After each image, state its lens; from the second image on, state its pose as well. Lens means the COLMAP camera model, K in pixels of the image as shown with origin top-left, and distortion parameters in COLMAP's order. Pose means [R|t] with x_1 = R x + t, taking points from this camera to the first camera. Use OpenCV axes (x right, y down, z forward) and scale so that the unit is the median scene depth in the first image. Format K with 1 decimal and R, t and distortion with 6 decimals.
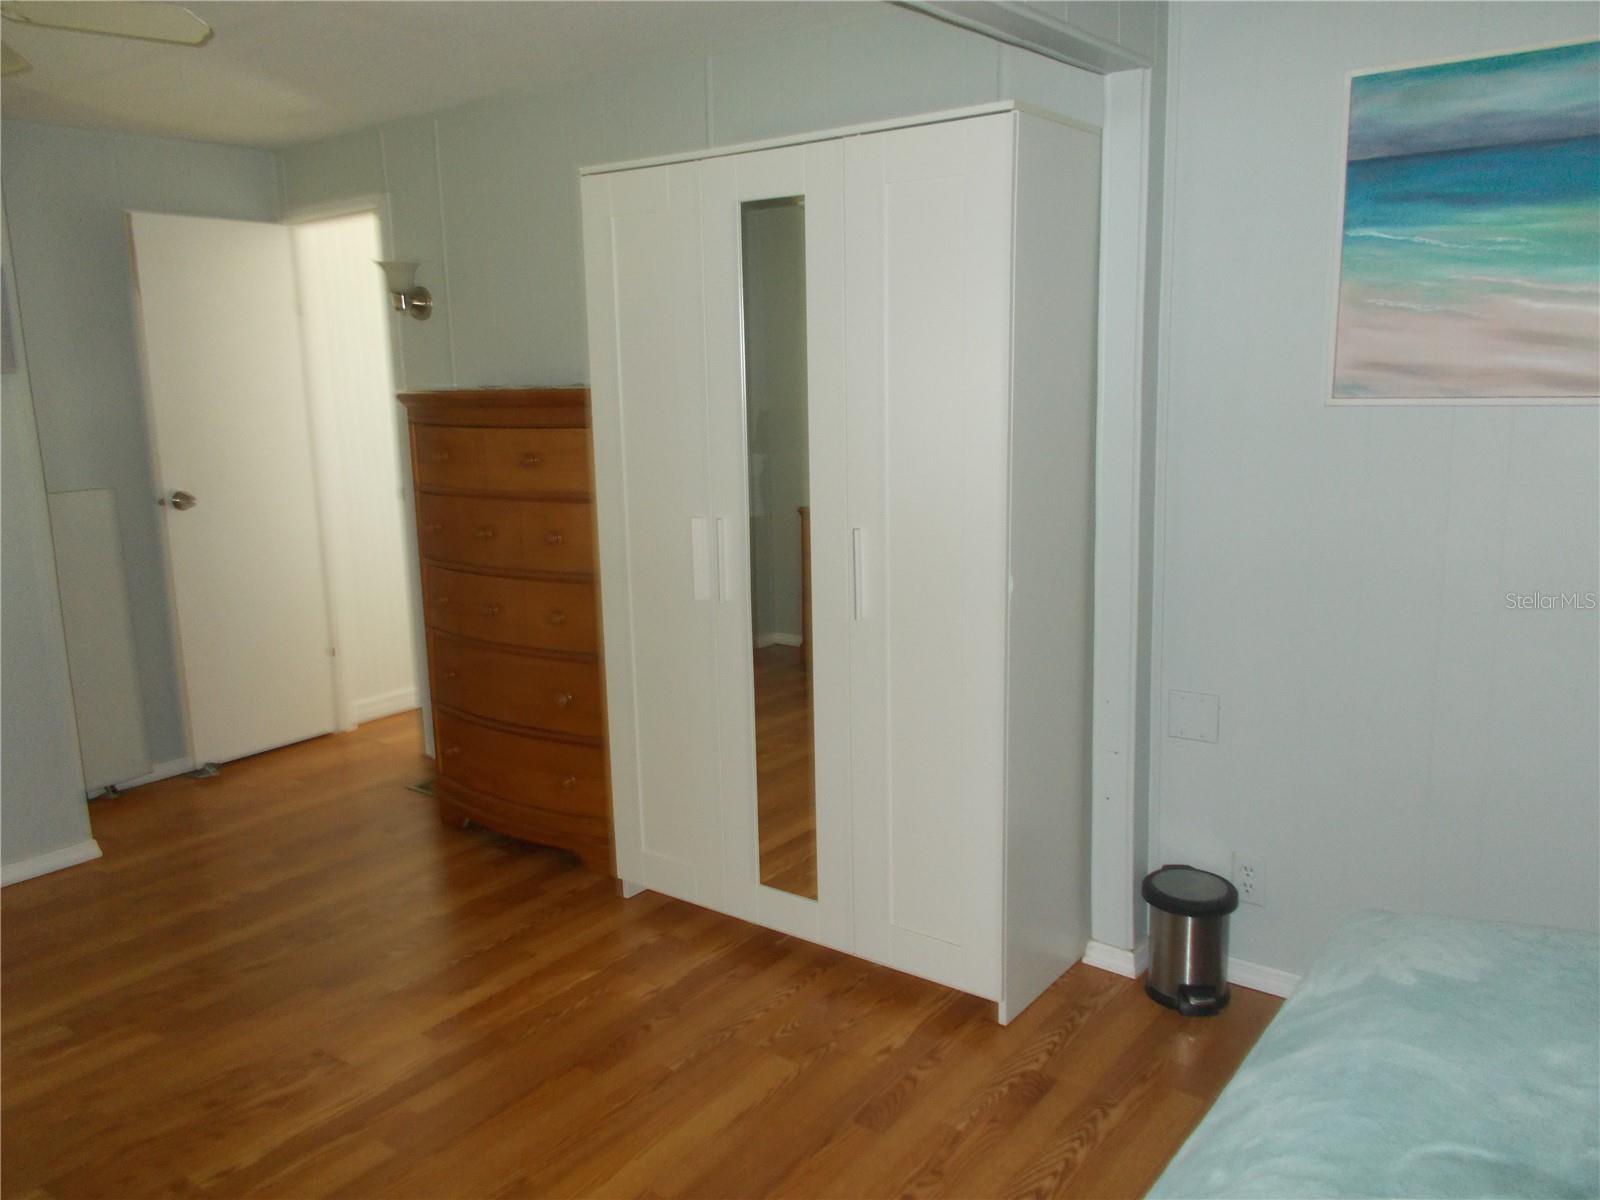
lens RADIAL K [[1217.8, 0, 800.0], [0, 1217.8, 600.0], [0, 0, 1]] dist [-0.004101, -0.003754]
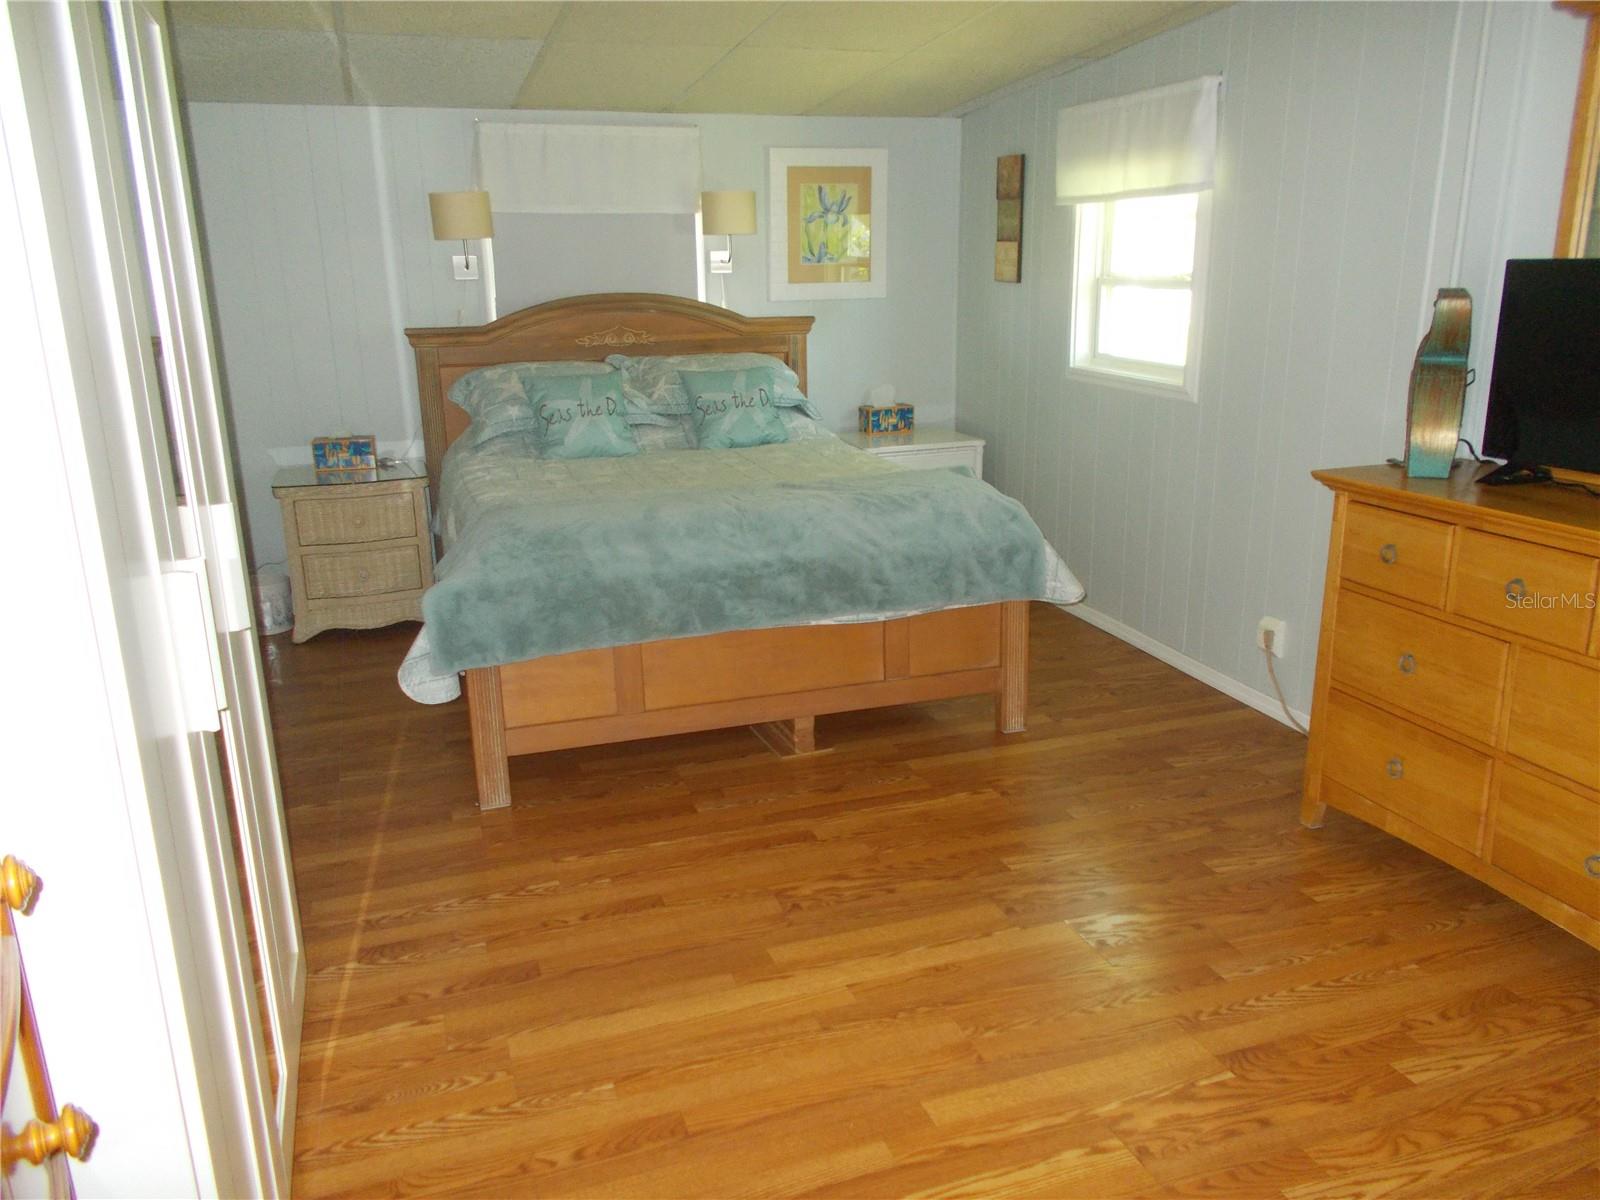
lens RADIAL K [[1238.3, 0, 800.0], [0, 1238.3, 600.0], [0, 0, 1]] dist [0.063445, -0.062959]
pose [[-0.829909, -0.104636, 0.547998, -0.707588], [0.154342, 0.900857, 0.405753, -0.282056], [-0.536125, 0.421317, -0.731480, 1.519032]]
